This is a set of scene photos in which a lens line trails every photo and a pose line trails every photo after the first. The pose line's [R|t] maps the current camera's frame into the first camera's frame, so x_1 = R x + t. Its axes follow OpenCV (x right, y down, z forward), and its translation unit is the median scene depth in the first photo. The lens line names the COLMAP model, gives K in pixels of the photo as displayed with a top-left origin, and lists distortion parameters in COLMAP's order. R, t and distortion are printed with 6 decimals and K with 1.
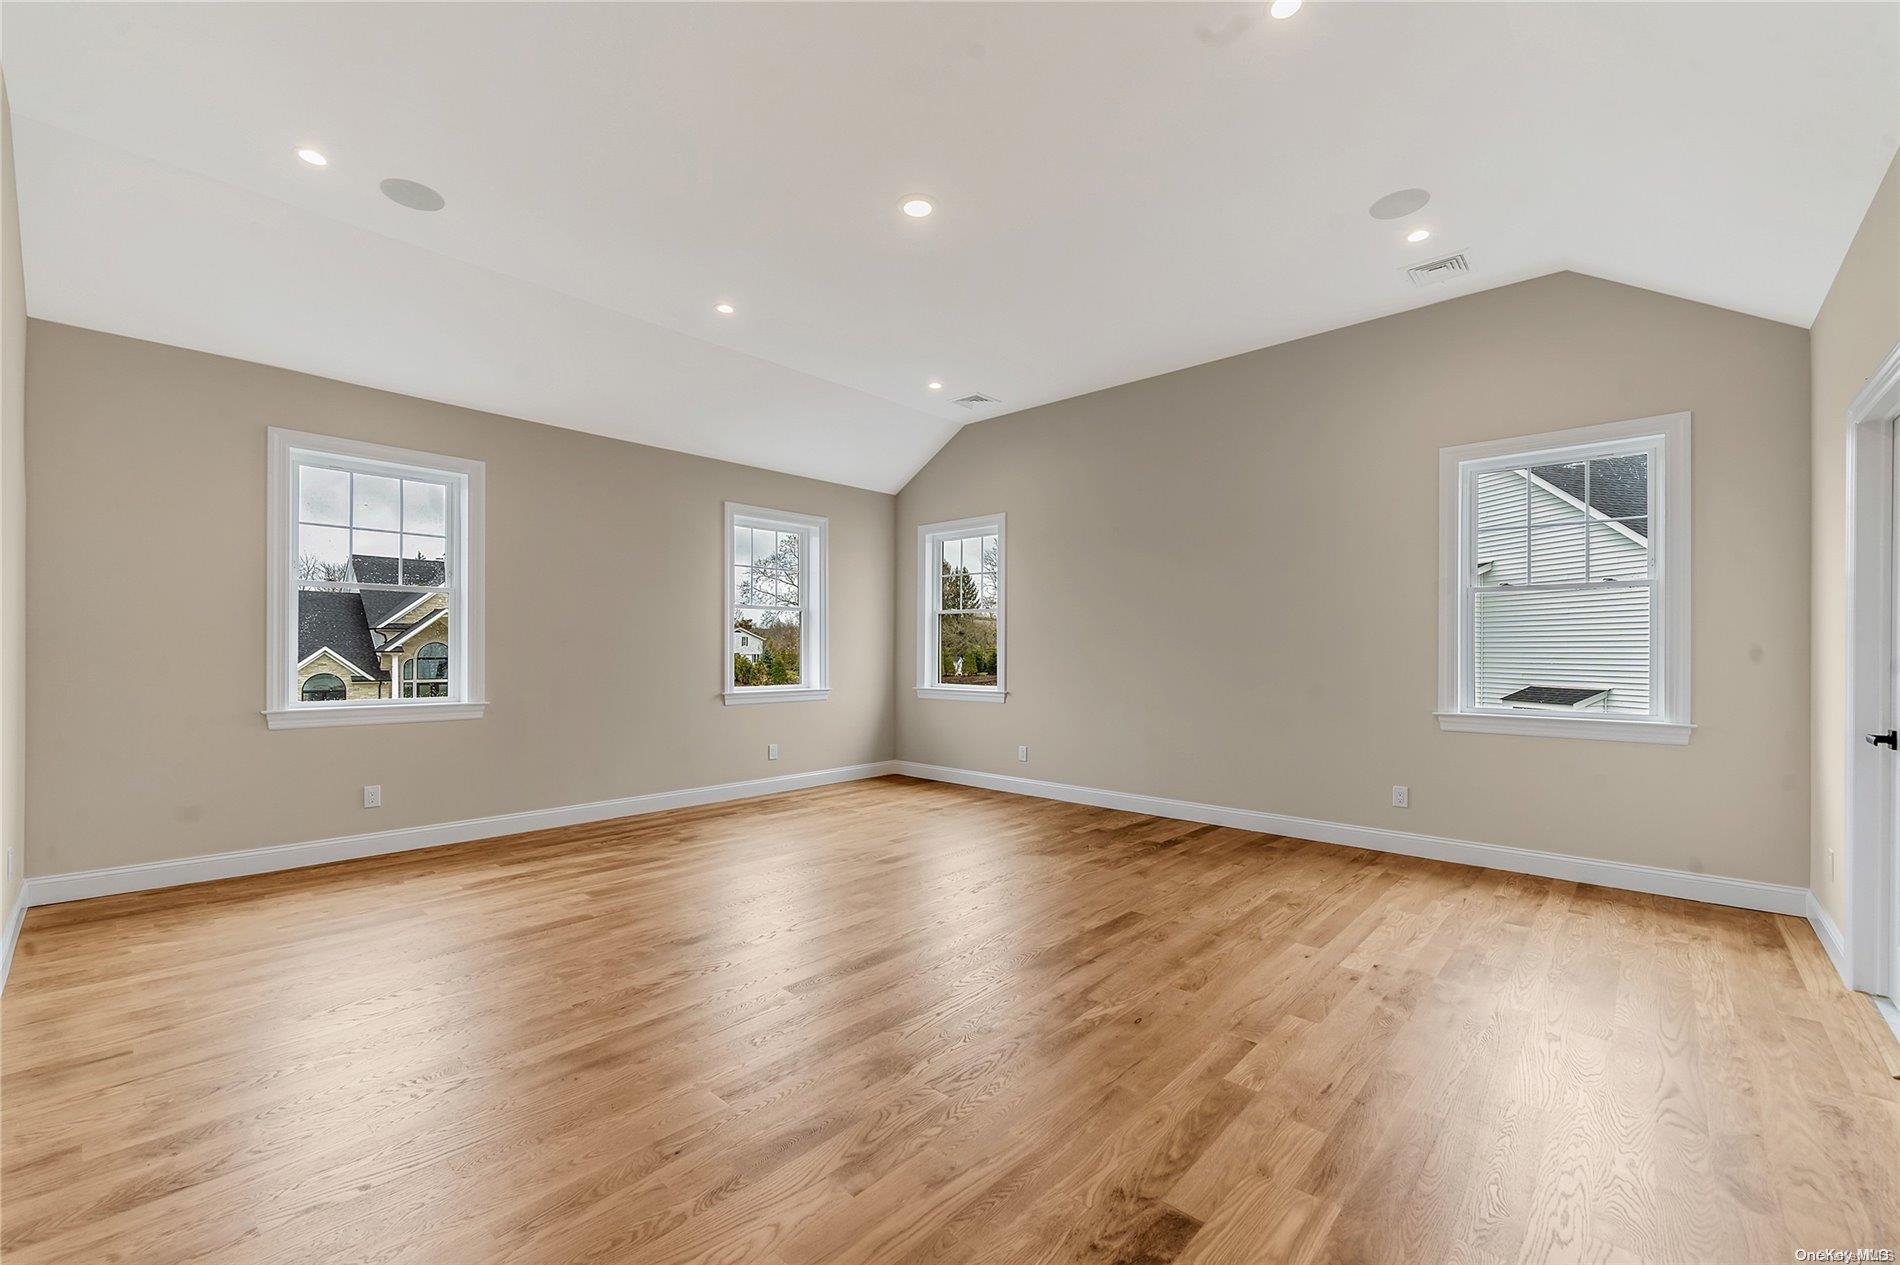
lens RADIAL K [[764.7, 0, 950.0], [0, 764.7, 632.5], [0, 0, 1]] dist [0.010741, 0.000028]
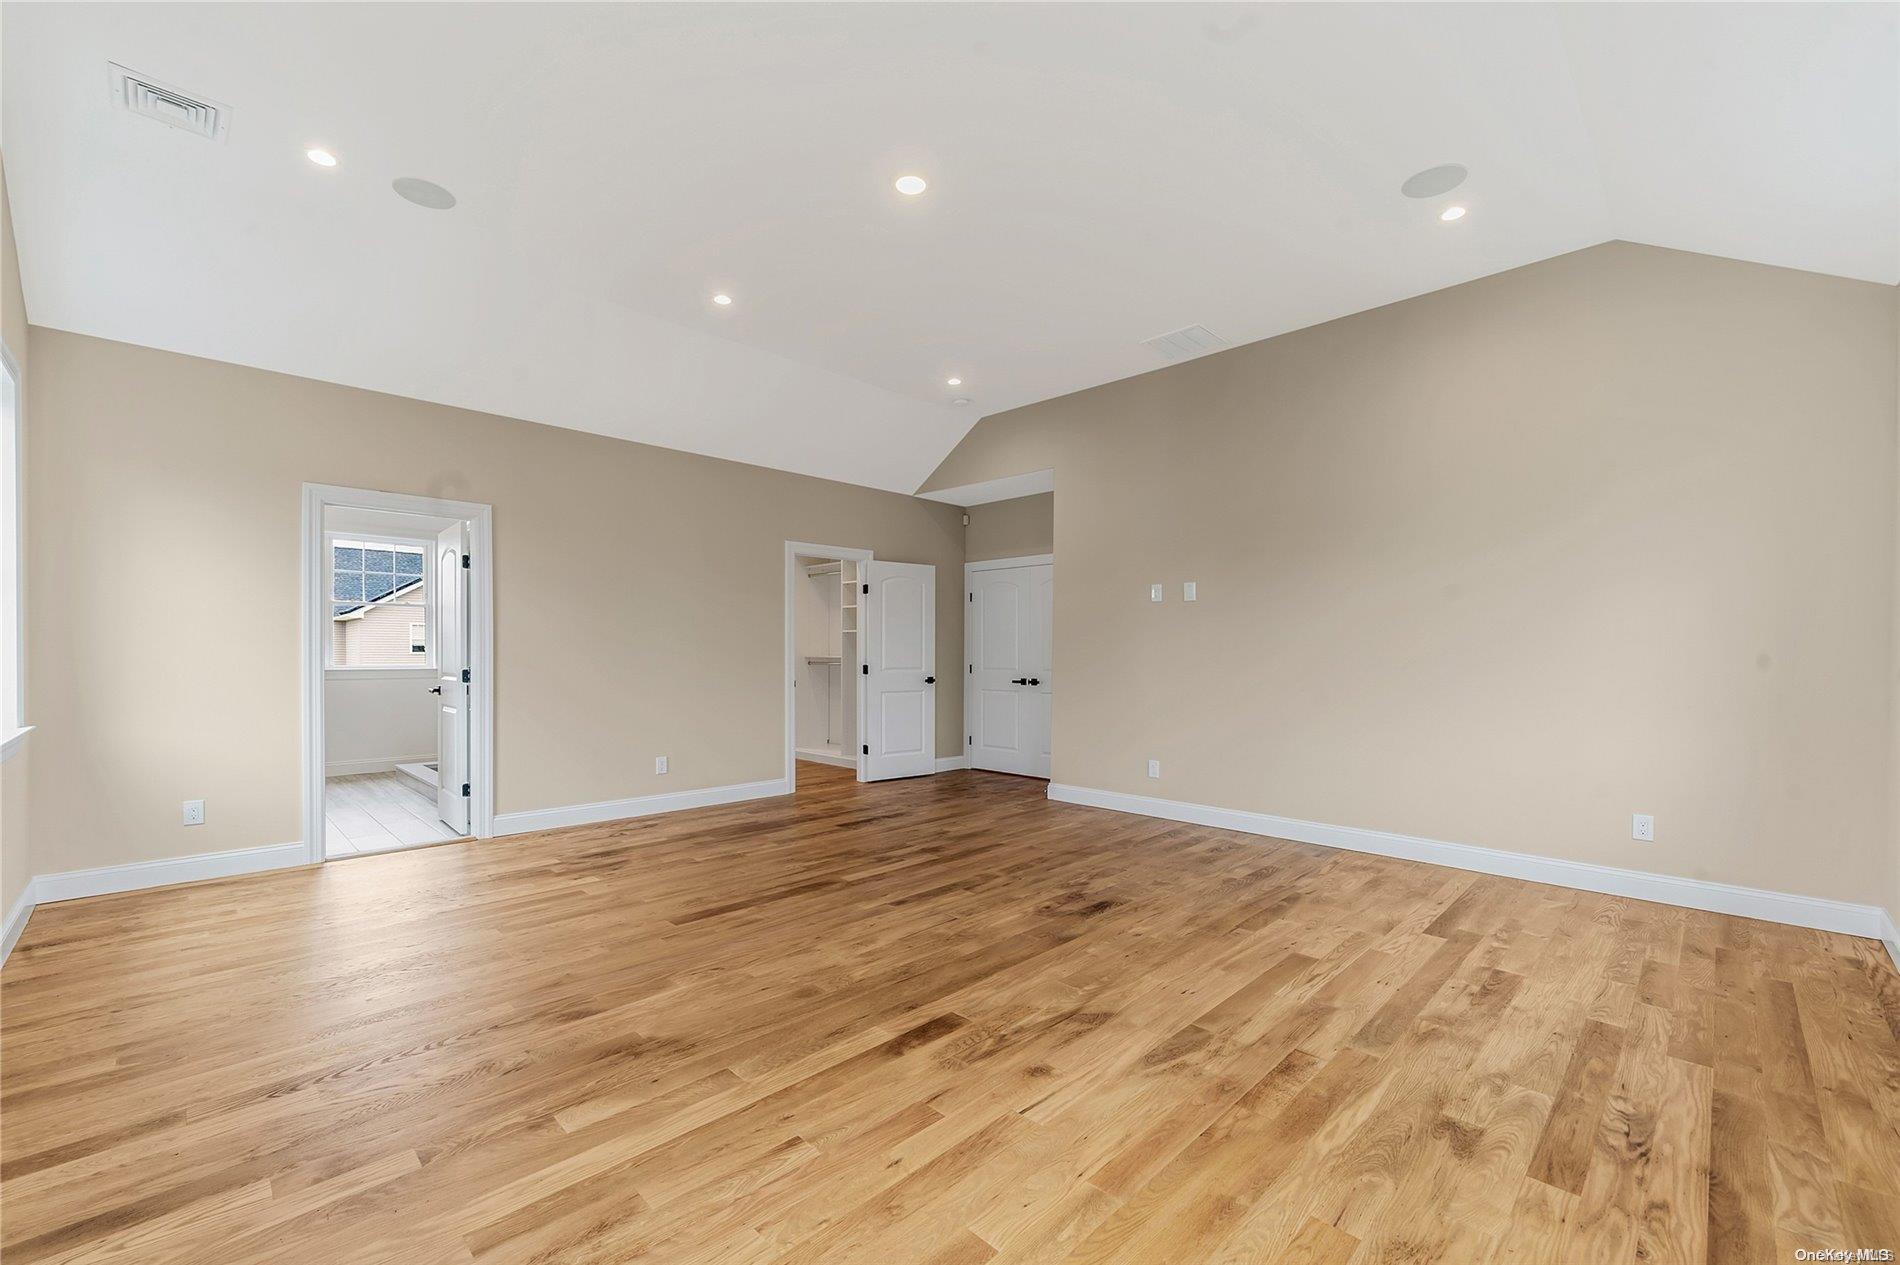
lens RADIAL K [[764.7, 0, 950.0], [0, 764.7, 632.5], [0, 0, 1]] dist [0.010741, 0.000028]
pose [[-0.998905, -0.007442, 0.046199, -0.131213], [-0.009602, 0.998862, -0.046708, 0.044619], [-0.045798, -0.047101, -0.997840, 1.853844]]
